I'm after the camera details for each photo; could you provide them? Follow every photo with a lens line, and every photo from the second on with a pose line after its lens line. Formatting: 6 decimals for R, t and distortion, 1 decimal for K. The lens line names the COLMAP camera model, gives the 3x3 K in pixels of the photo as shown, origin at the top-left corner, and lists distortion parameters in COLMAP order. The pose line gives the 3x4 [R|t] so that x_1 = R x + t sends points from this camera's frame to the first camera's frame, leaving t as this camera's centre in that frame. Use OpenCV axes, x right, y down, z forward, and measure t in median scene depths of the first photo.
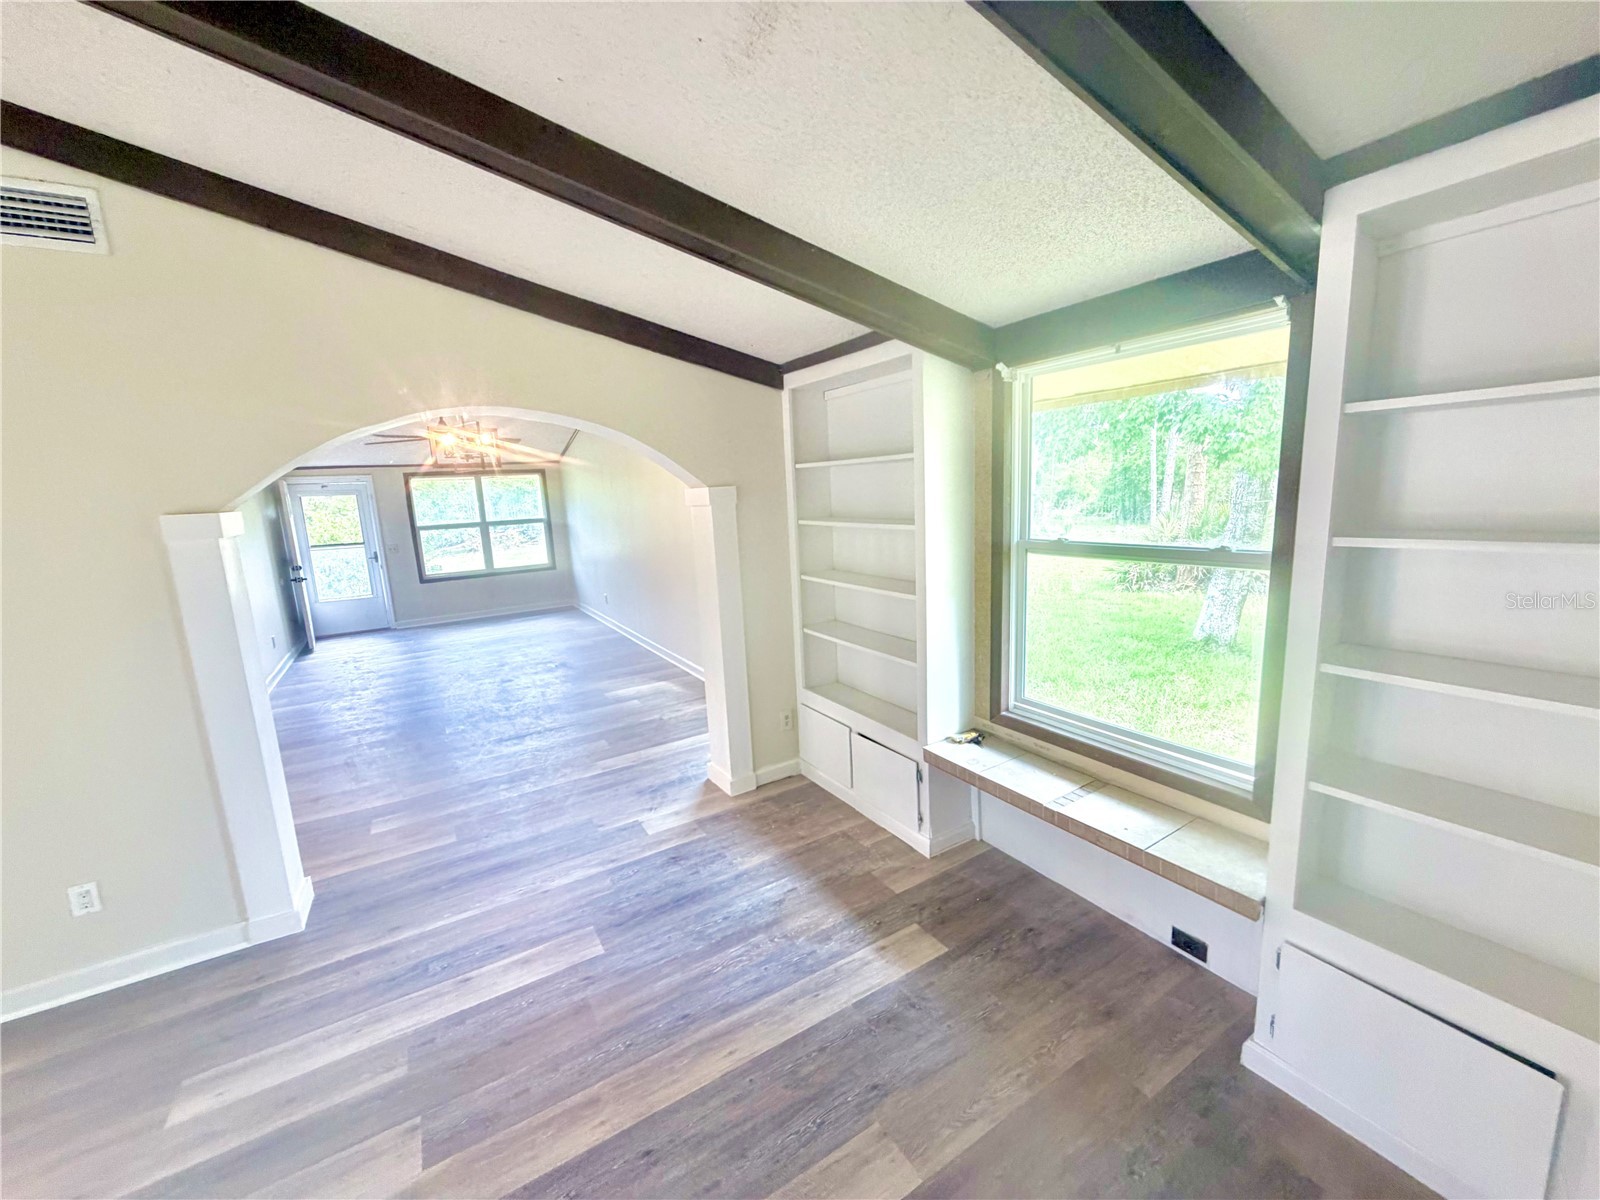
lens RADIAL K [[644.4, 0, 798.2], [0, 644.4, 602.2], [0, 0, 1]] dist [0.000036, -0.000029]
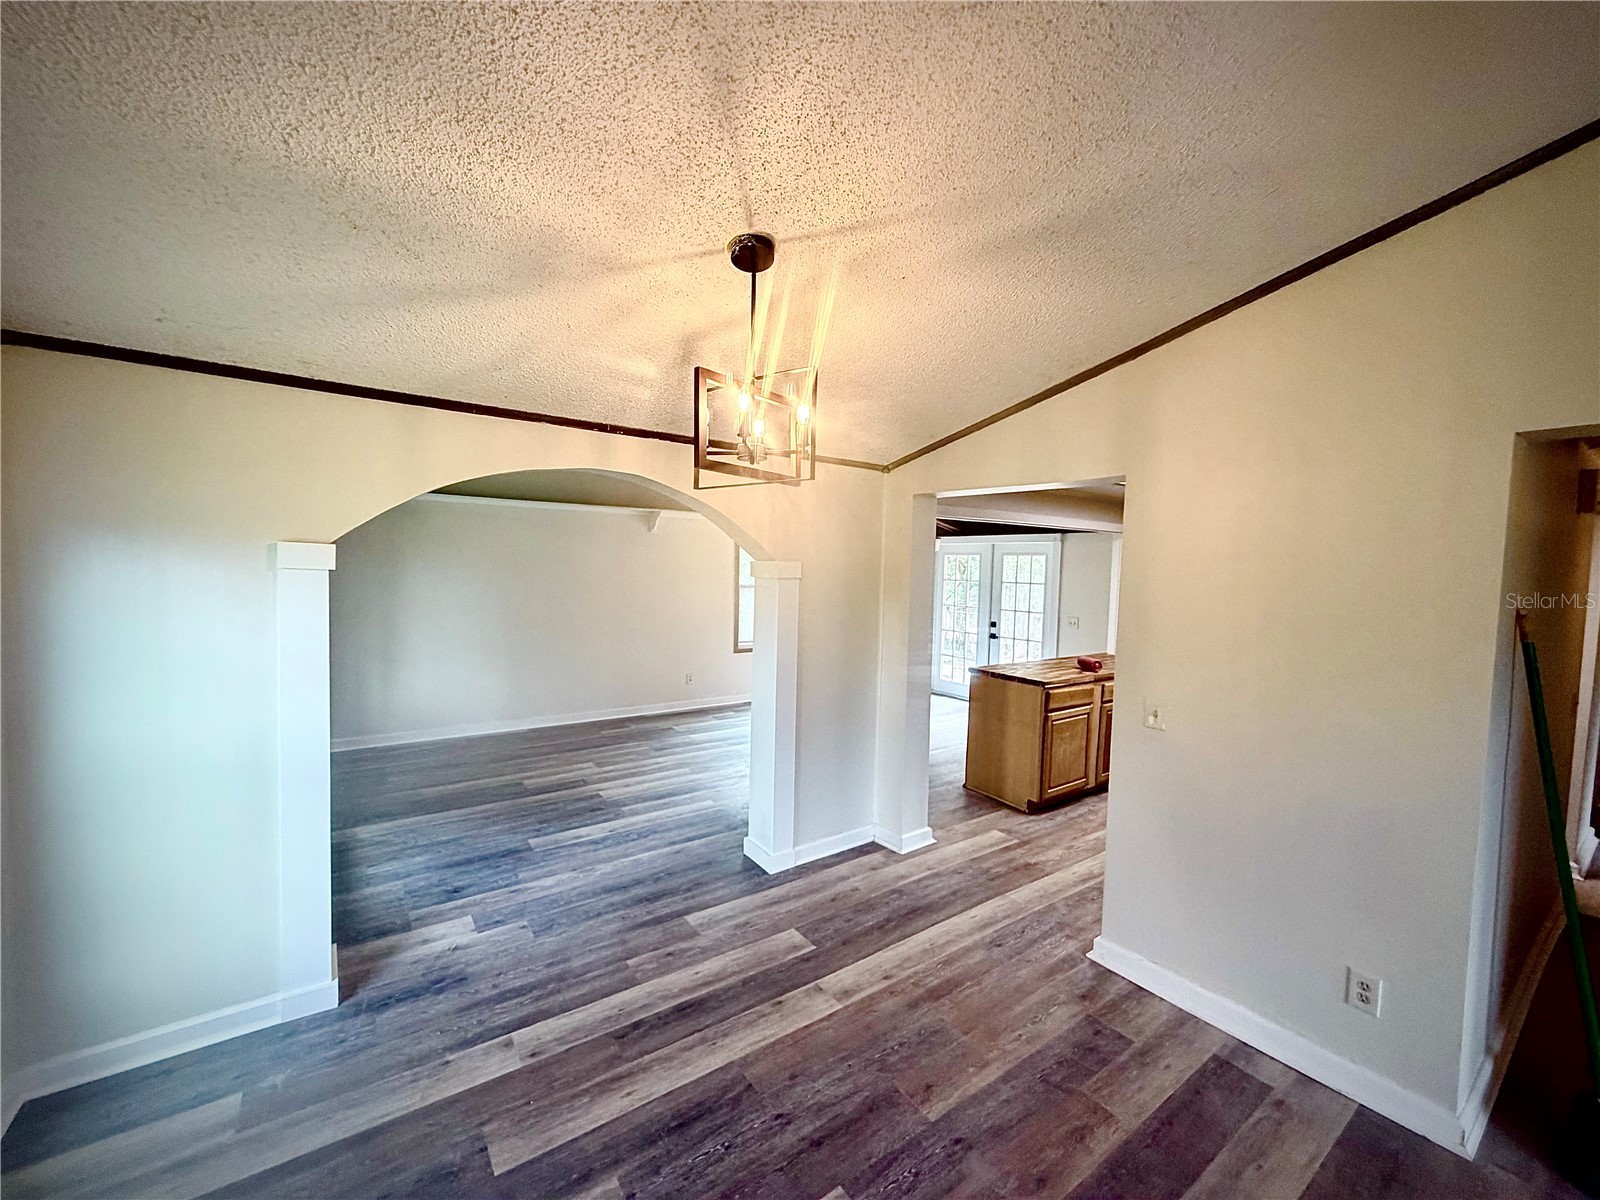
lens RADIAL K [[644.4, 0, 802.6], [0, 644.4, 599.7], [0, 0, 1]] dist [0.000036, -0.000029]
pose [[-0.996890, 0.026306, -0.074287, -0.796328], [0.008611, 0.973359, 0.229123, -0.360766], [0.078336, 0.227770, -0.970559, 2.241233]]
